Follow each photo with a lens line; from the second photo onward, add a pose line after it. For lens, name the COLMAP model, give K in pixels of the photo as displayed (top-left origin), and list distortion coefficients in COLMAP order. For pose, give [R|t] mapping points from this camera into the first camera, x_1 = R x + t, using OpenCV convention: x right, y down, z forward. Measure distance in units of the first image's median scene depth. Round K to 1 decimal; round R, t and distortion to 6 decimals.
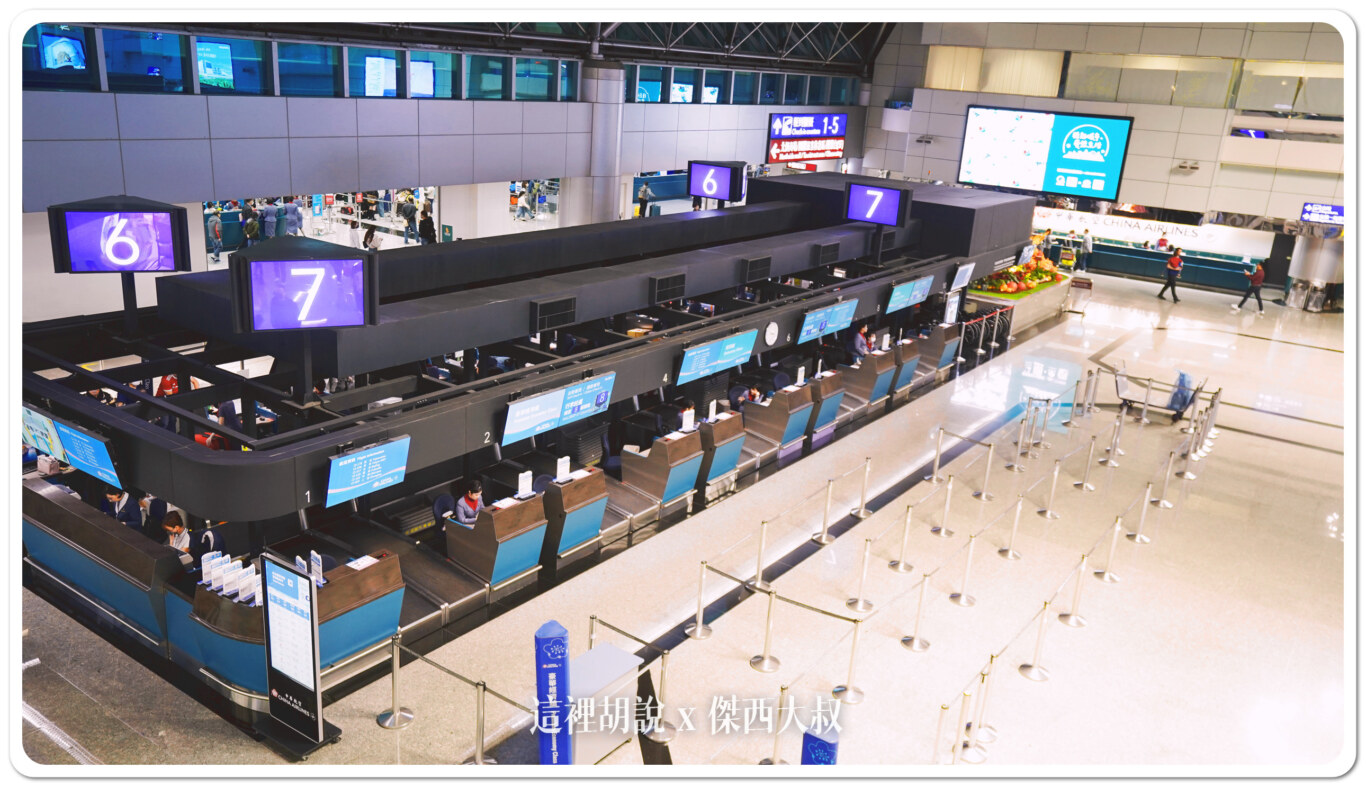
lens RADIAL K [[1073.4, 0, 683.0], [0, 1073.4, 393.5], [0, 0, 1]] dist [0.016924, 0.001923]
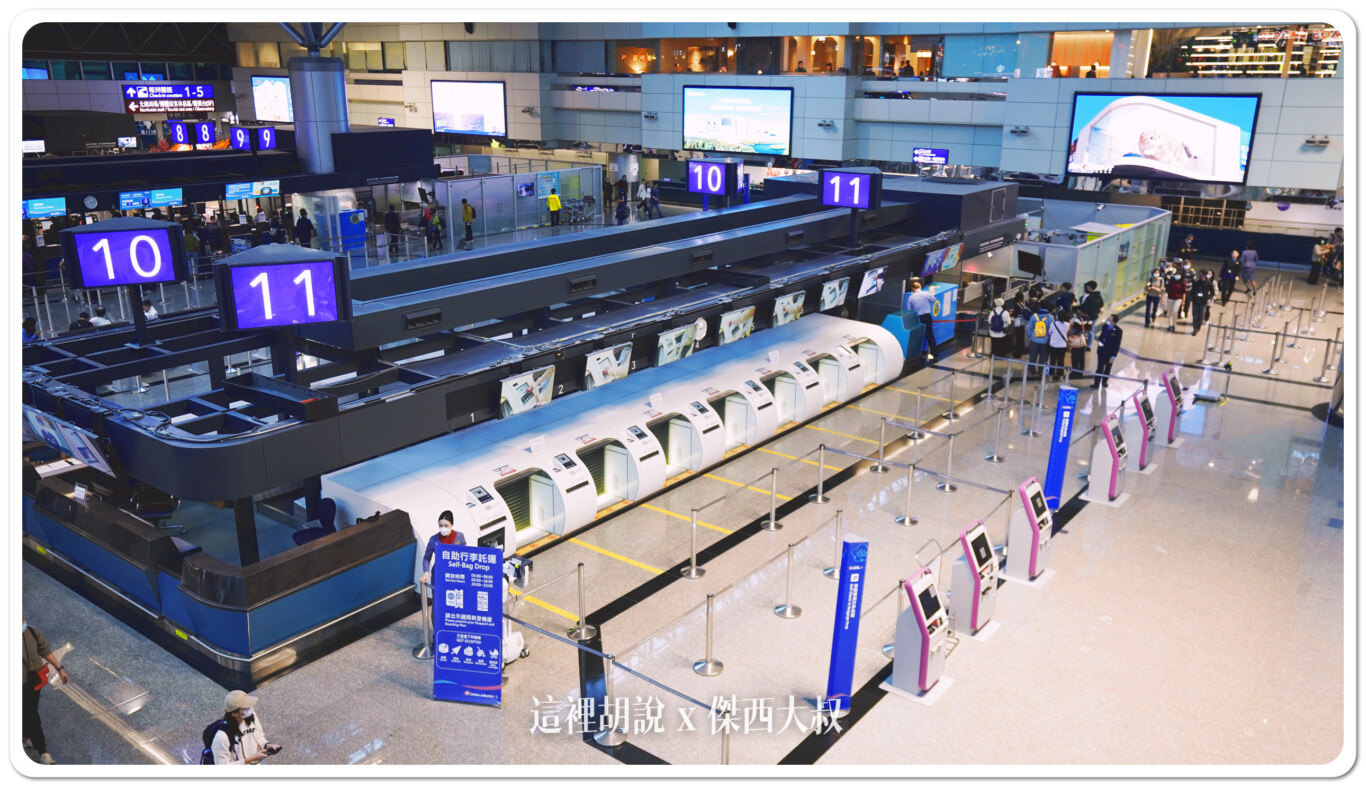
lens RADIAL K [[1073.4, 0, 683.0], [0, 1073.4, 393.5], [0, 0, 1]] dist [0.016924, 0.001923]
pose [[0.997680, -0.044721, -0.051320, 0.363190], [0.044449, 0.998991, -0.006431, 0.101363], [0.051556, 0.004135, 0.998662, -0.245731]]
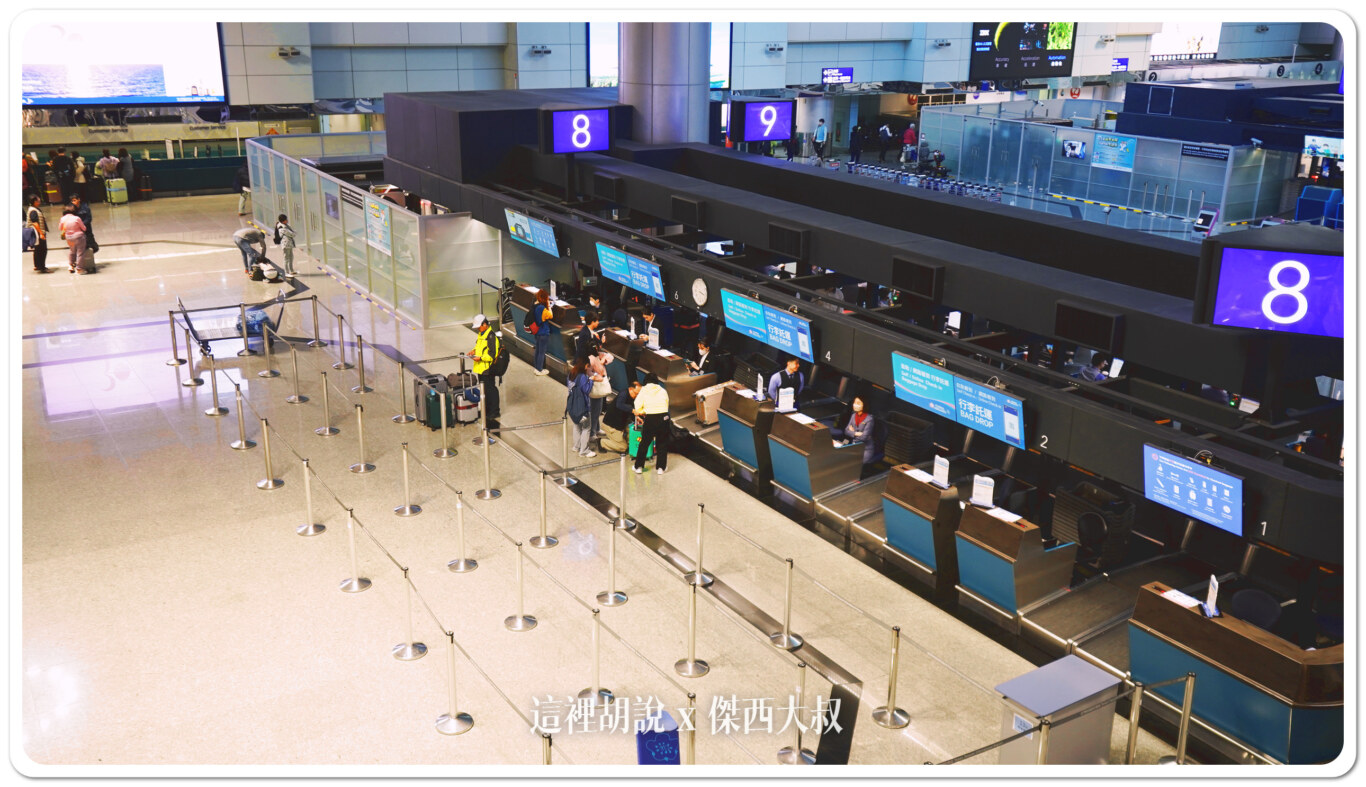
lens RADIAL K [[1274.4, 0, 683.0], [0, 1274.4, 393.5], [0, 0, 1]] dist [0.069914, 0.000382]
pose [[0.396104, -0.336820, 0.854198, -0.813373], [0.281510, 0.930037, 0.236184, -0.220848], [-0.873988, 0.146912, 0.463209, 0.533699]]
